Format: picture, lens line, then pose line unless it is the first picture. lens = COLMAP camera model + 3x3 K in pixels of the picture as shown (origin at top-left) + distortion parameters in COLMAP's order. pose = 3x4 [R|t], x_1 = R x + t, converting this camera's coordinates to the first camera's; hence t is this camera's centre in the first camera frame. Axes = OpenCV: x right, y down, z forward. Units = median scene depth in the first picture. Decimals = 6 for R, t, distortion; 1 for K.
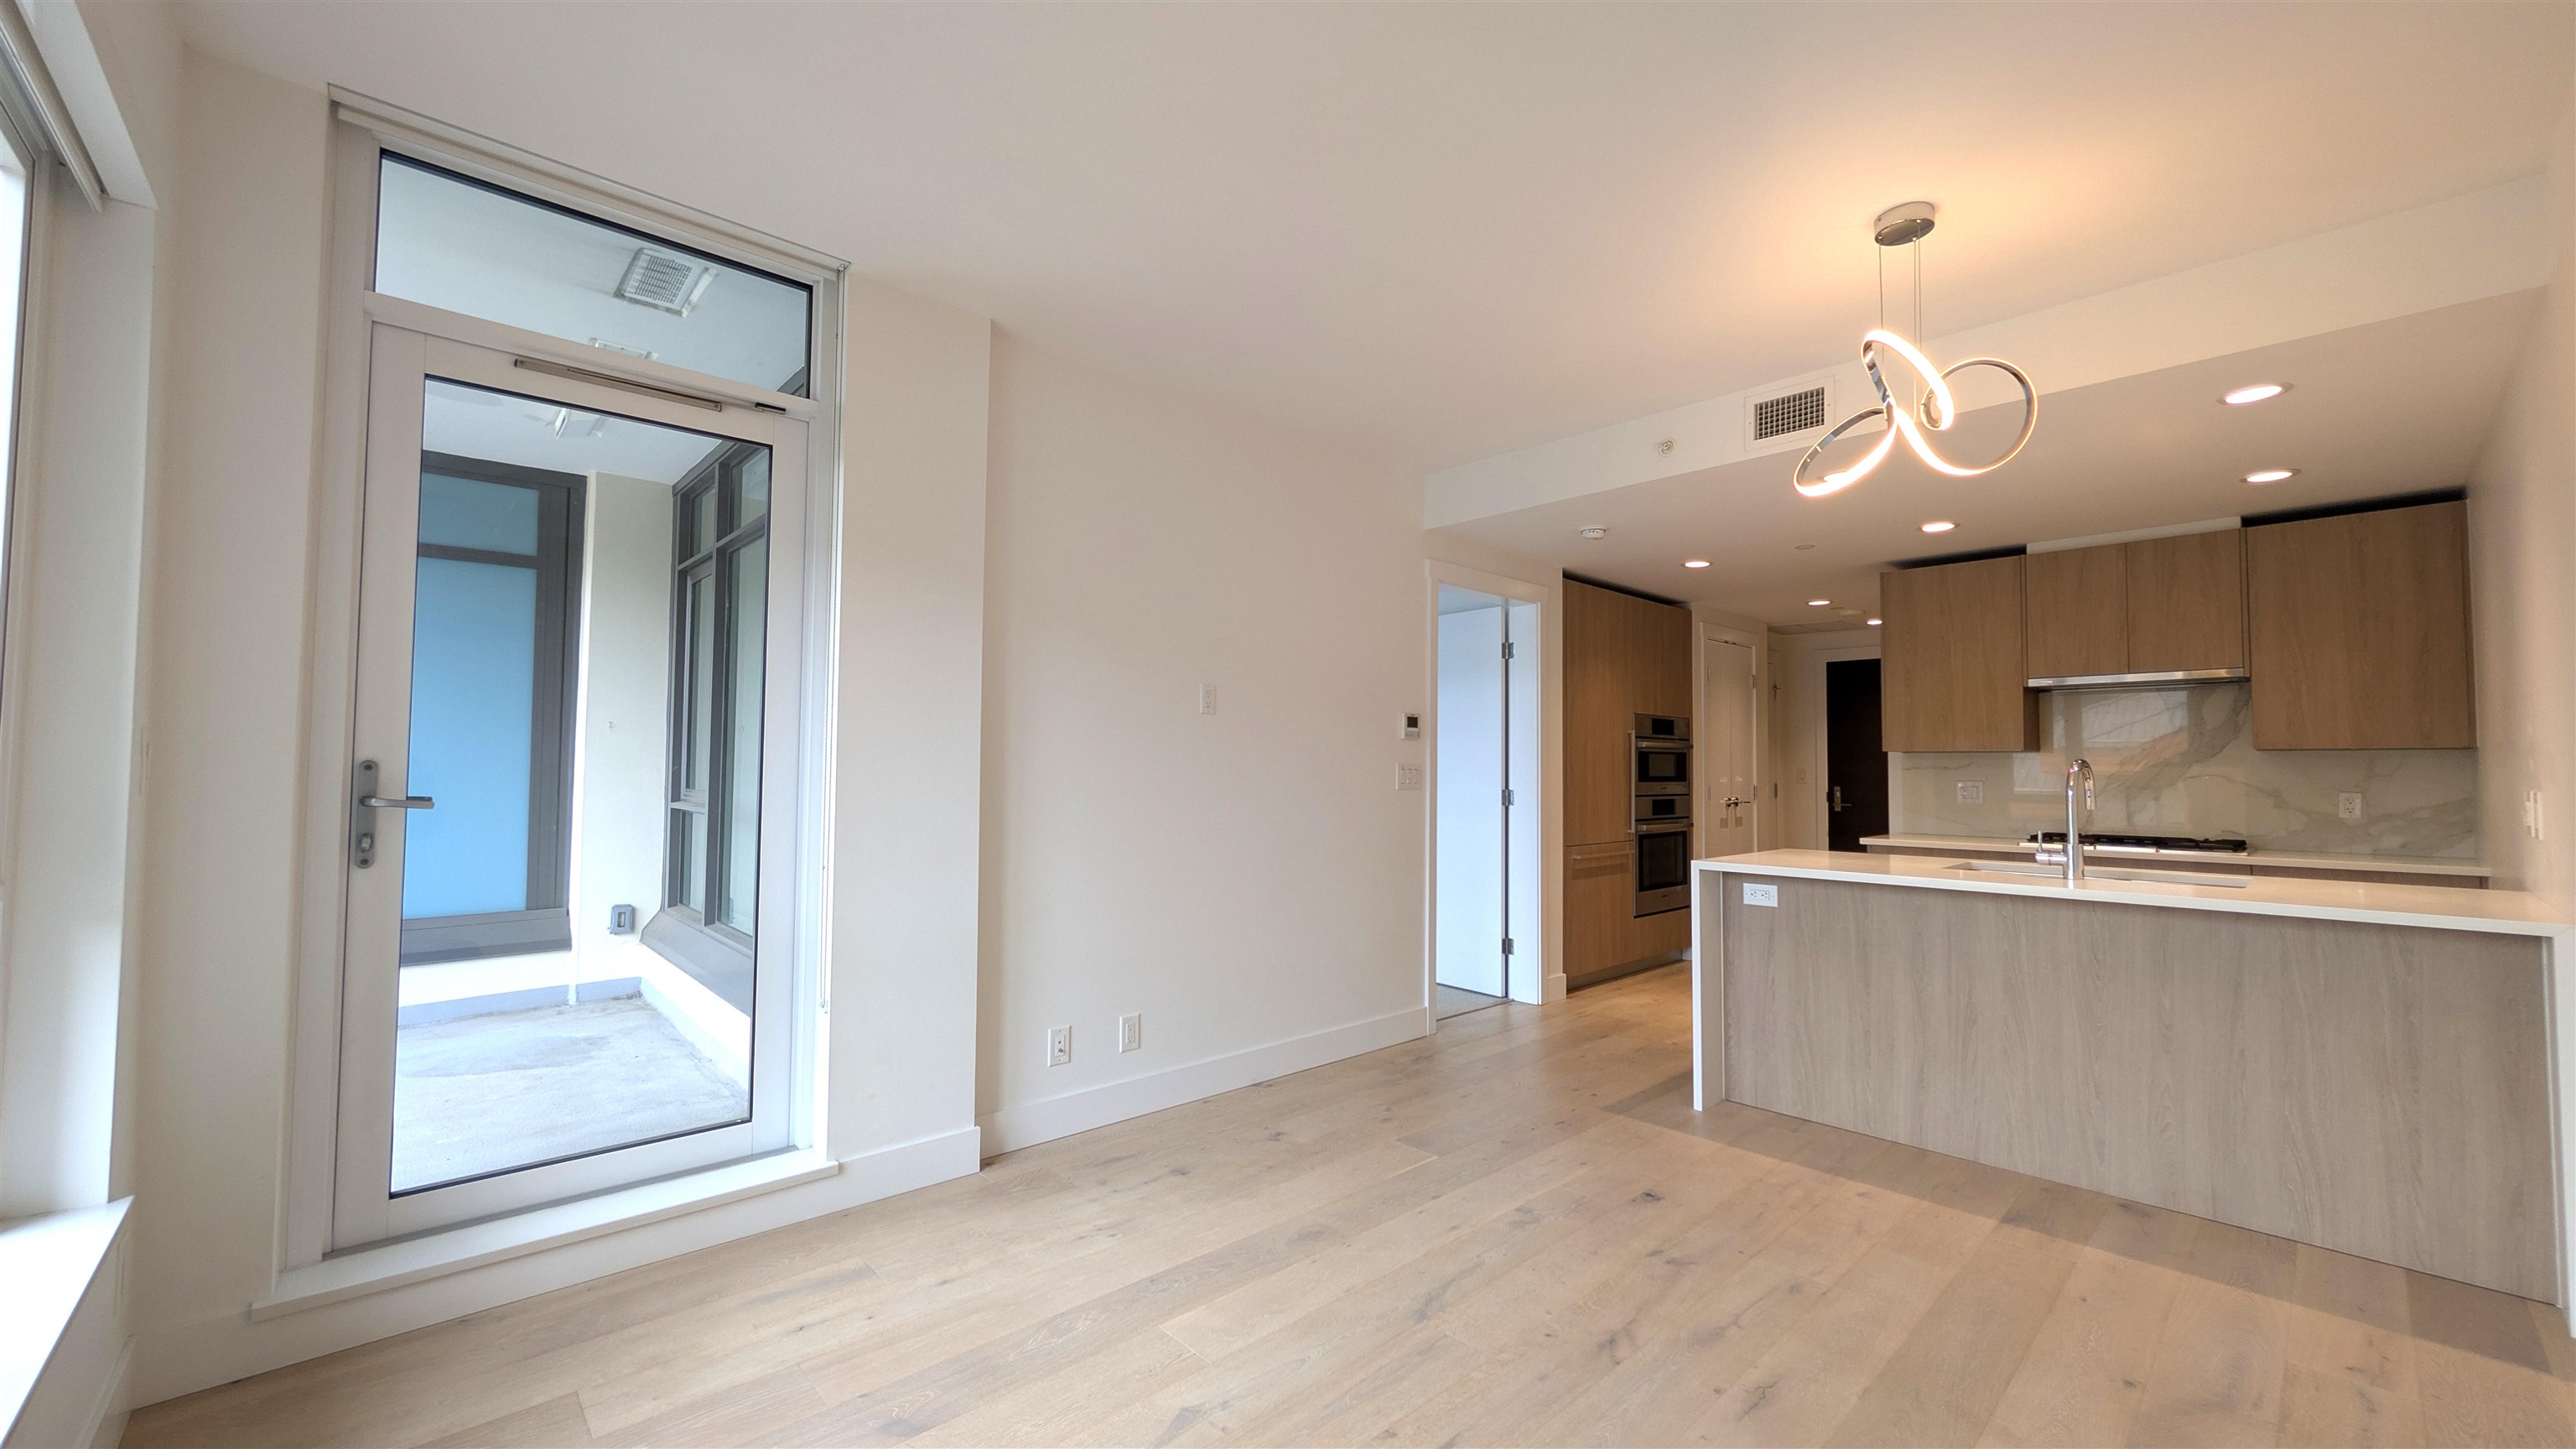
lens RADIAL K [[984.4, 0, 1283.8], [0, 984.4, 730.1], [0, 0, 1]] dist [-0.003449, 0.000406]
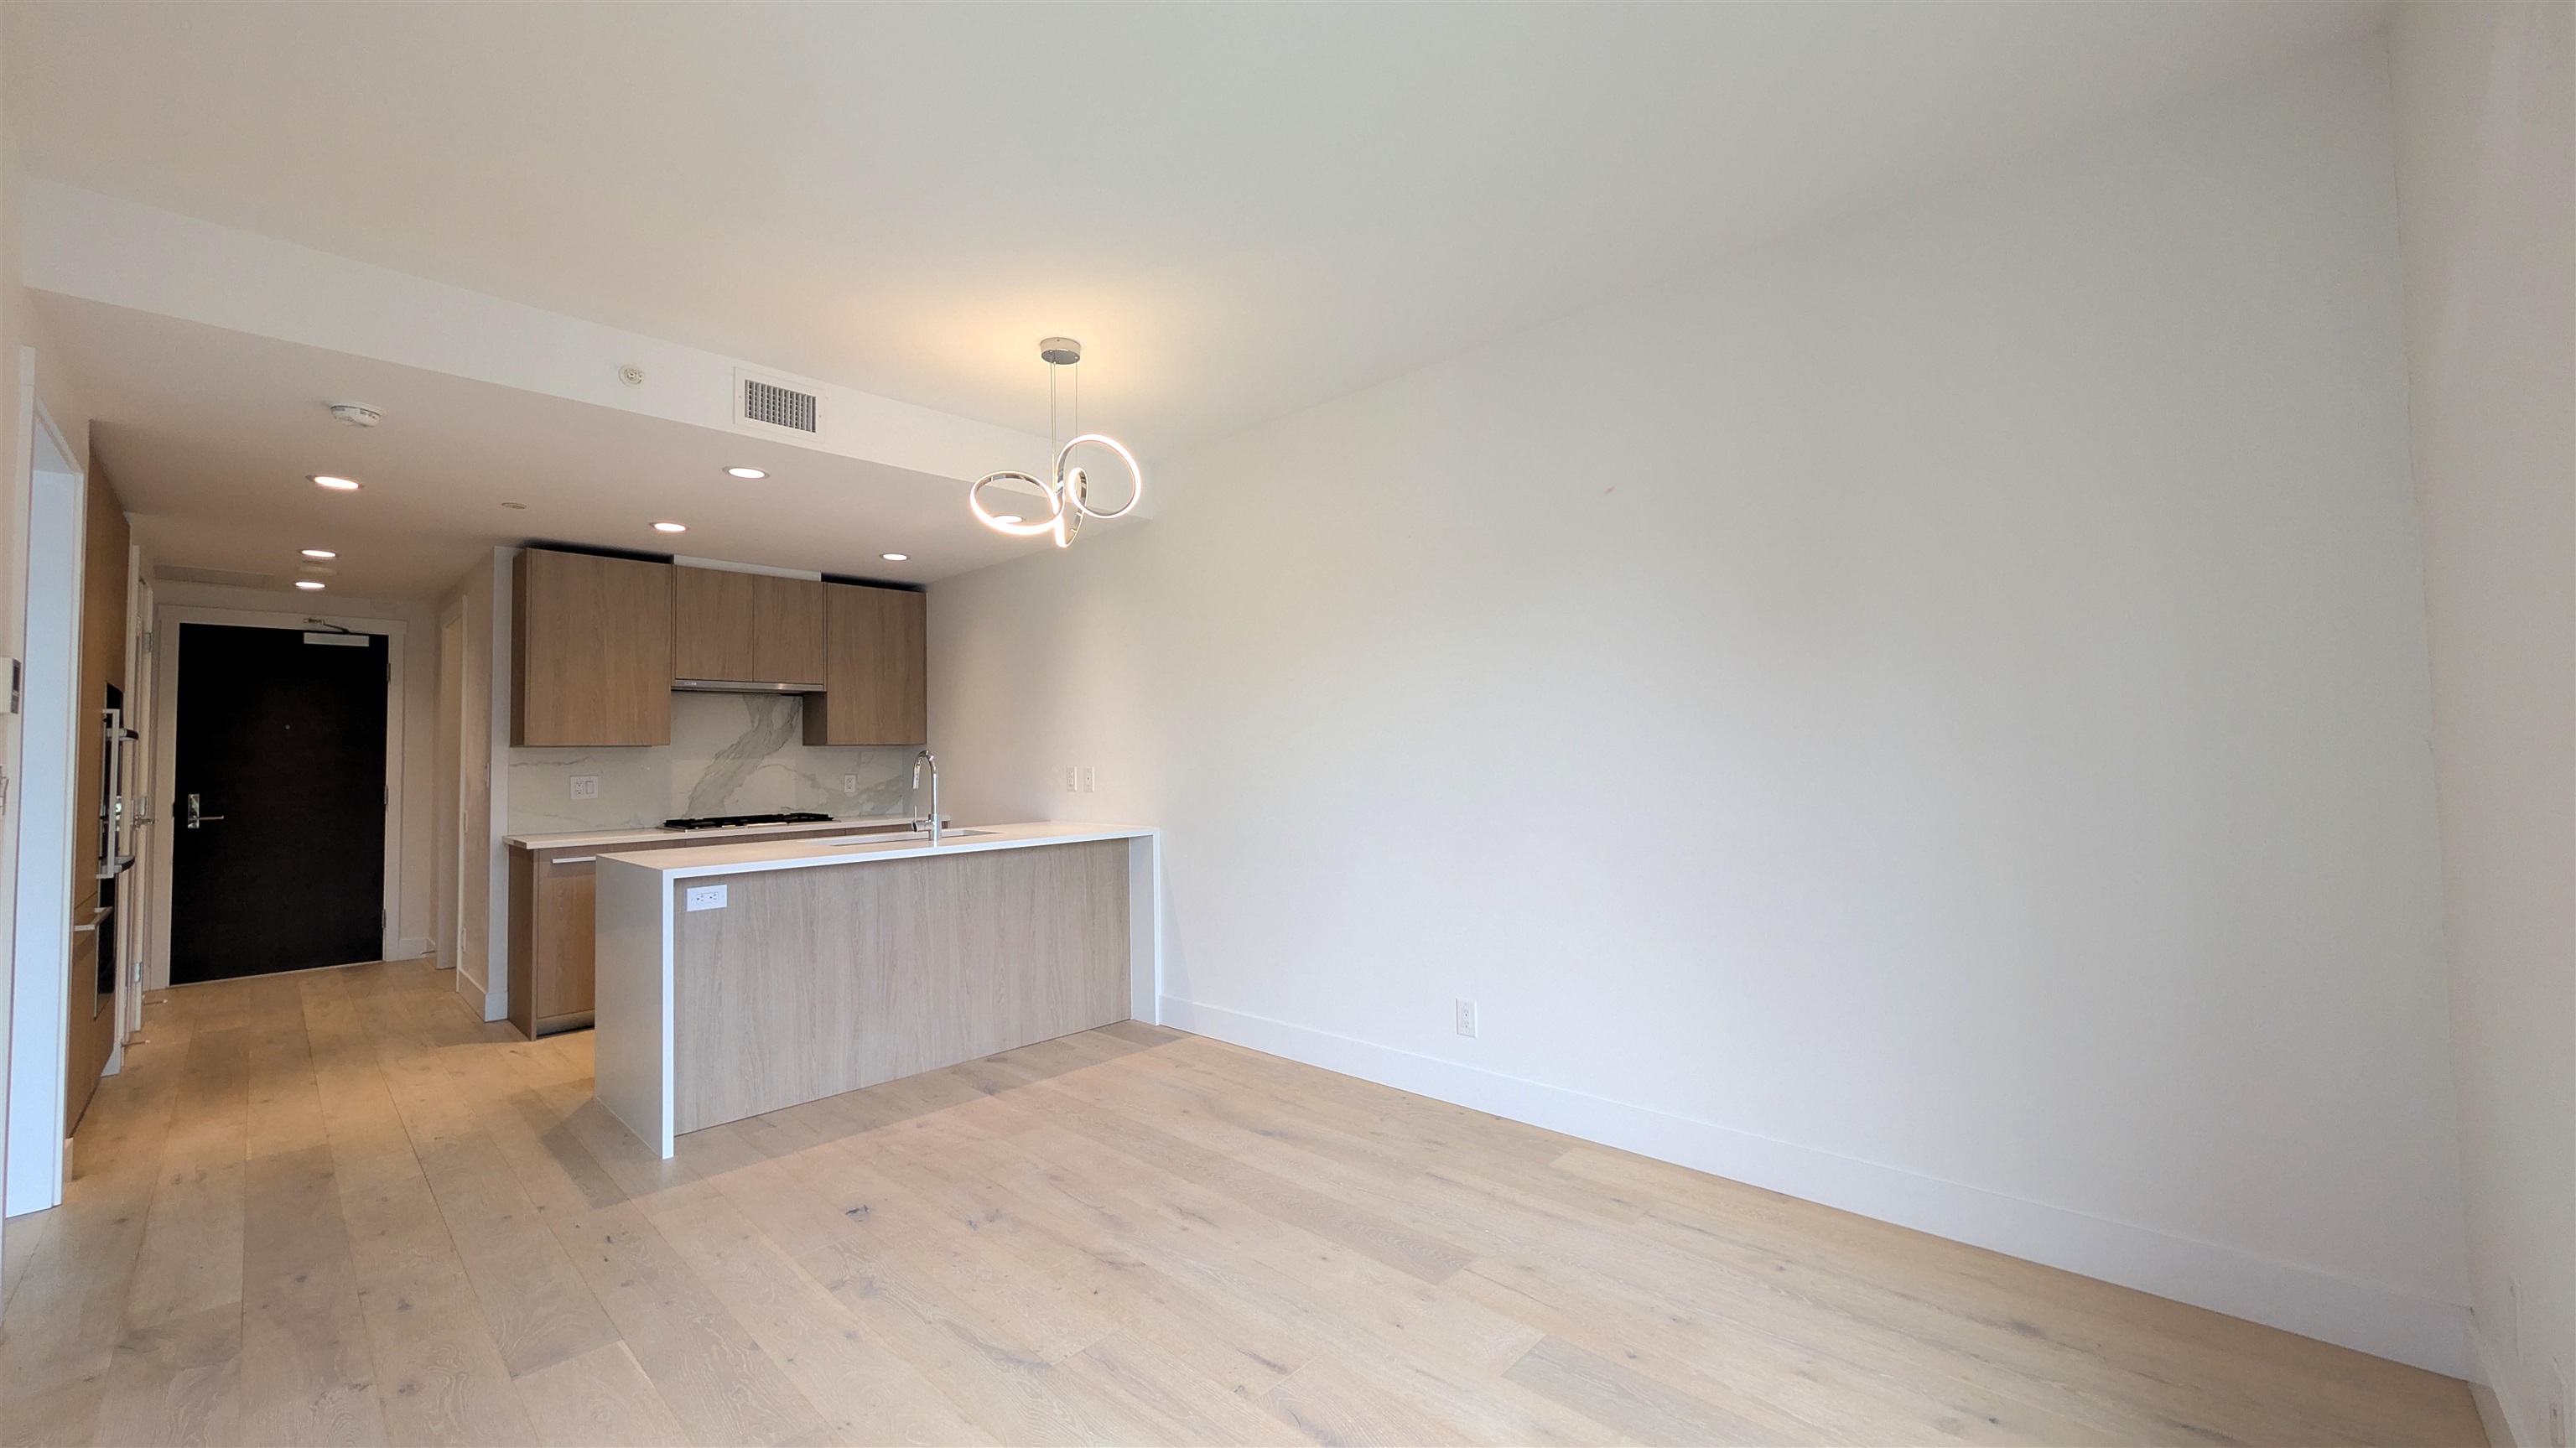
lens RADIAL K [[984.4, 0, 1292.1], [0, 984.4, 718.6], [0, 0, 1]] dist [-0.003449, 0.000406]
pose [[-0.060120, 0.031056, 0.997708, -0.408262], [-0.019998, 0.999278, -0.032310, 0.014428], [-0.997991, -0.021895, -0.059455, 0.431386]]
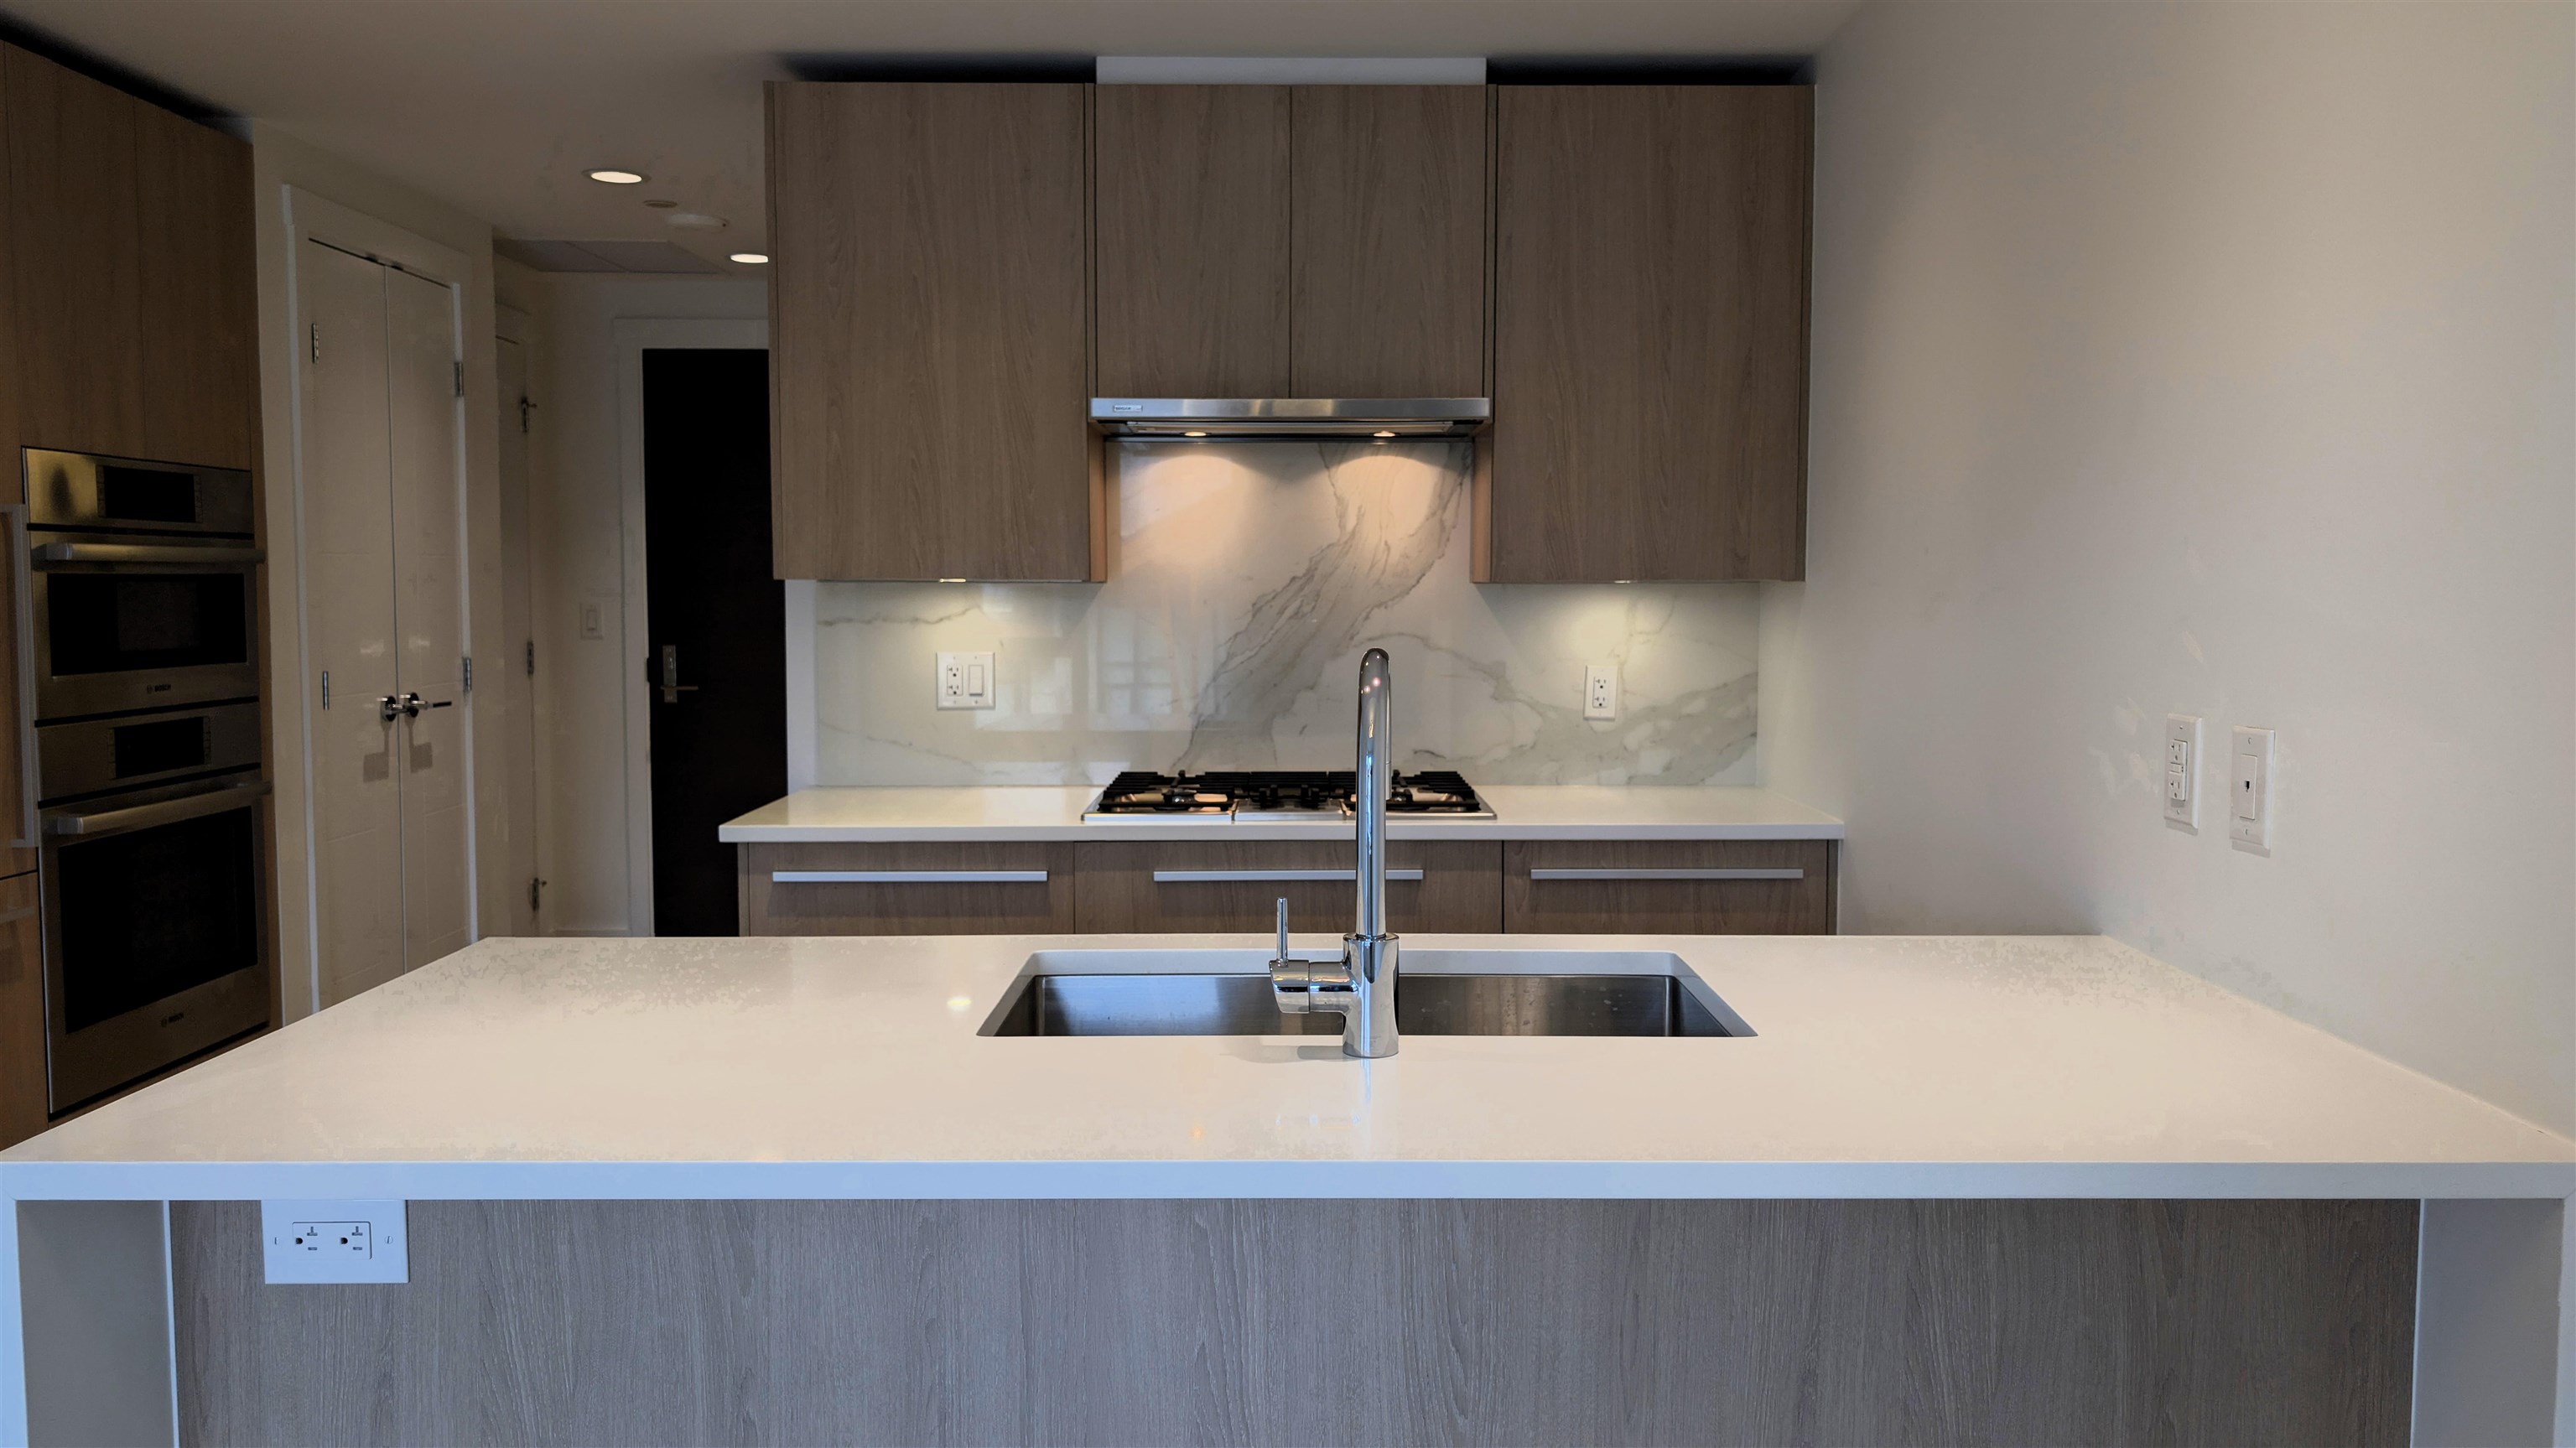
lens RADIAL K [[1879.4, 0, 1315.0], [0, 1879.4, 737.9], [0, 0, 1]] dist [0.011564, -0.009185]
pose [[0.670434, -0.067043, 0.738934, 0.271310], [-0.025824, 0.993197, 0.113543, -0.005922], [-0.741520, -0.095205, 0.664142, 0.462426]]
